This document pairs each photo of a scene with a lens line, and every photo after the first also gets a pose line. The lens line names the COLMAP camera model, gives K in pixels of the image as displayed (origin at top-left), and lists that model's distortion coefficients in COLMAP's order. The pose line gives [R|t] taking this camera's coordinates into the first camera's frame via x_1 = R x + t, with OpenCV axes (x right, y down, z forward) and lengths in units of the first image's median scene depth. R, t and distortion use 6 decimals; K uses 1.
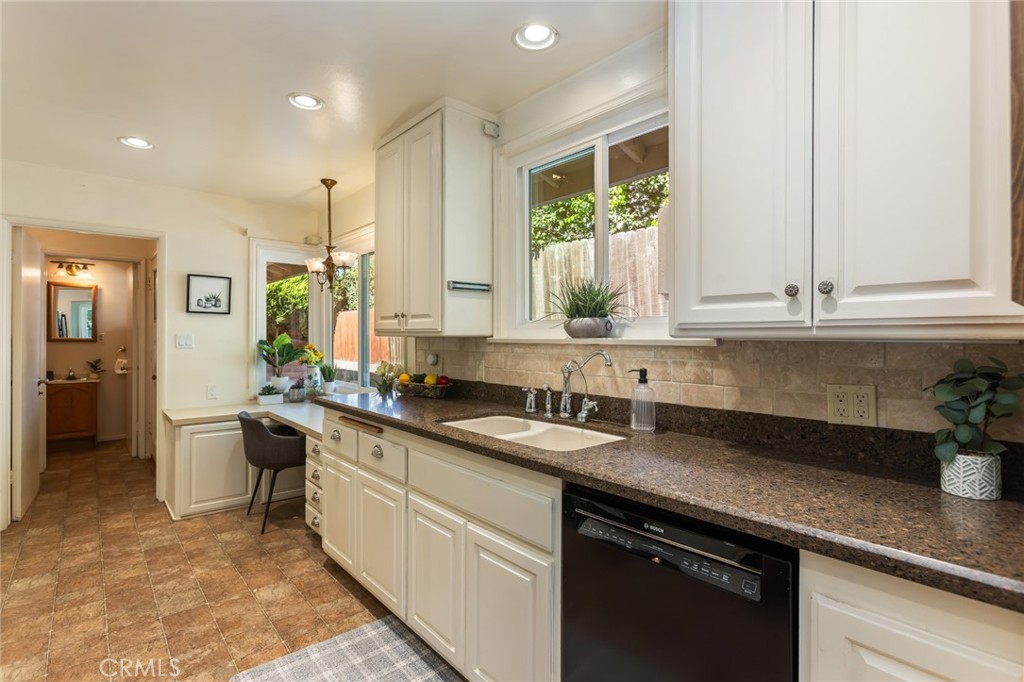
lens RADIAL K [[495.3, 0, 517.2], [0, 495.3, 339.2], [0, 0, 1]] dist [-0.012701, 0.008984]
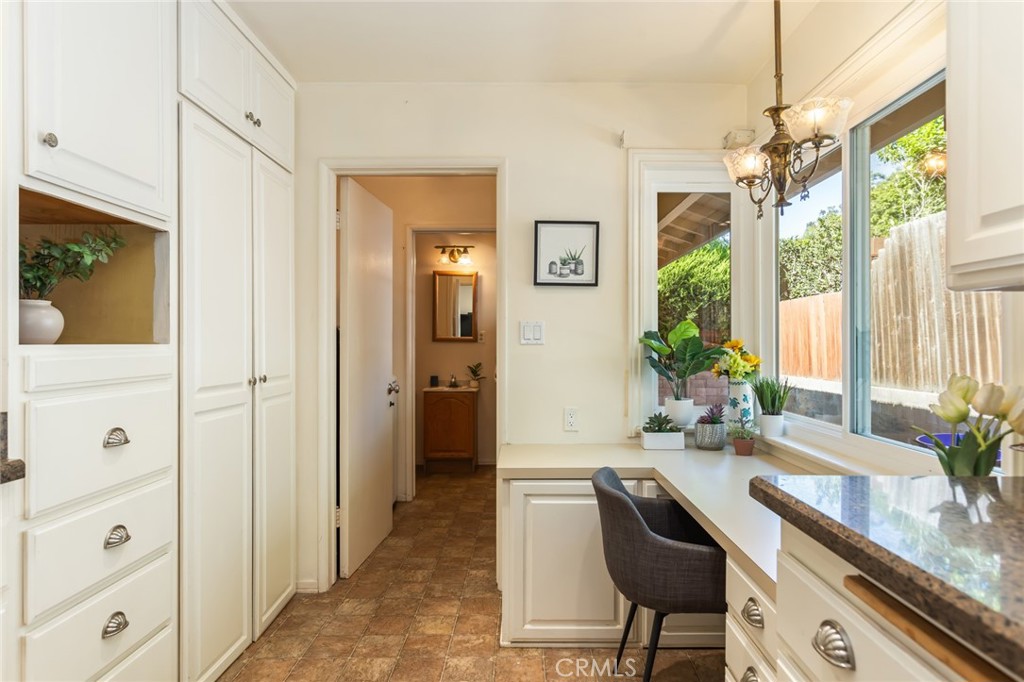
lens RADIAL K [[653.0, 0, 513.1], [0, 653.0, 339.6], [0, 0, 1]] dist [-0.001923, 0.000073]
pose [[0.751901, -0.006192, -0.659247, -0.151393], [-0.000217, 0.999954, -0.009640, 0.018703], [0.659276, 0.007392, 0.751865, 0.355472]]
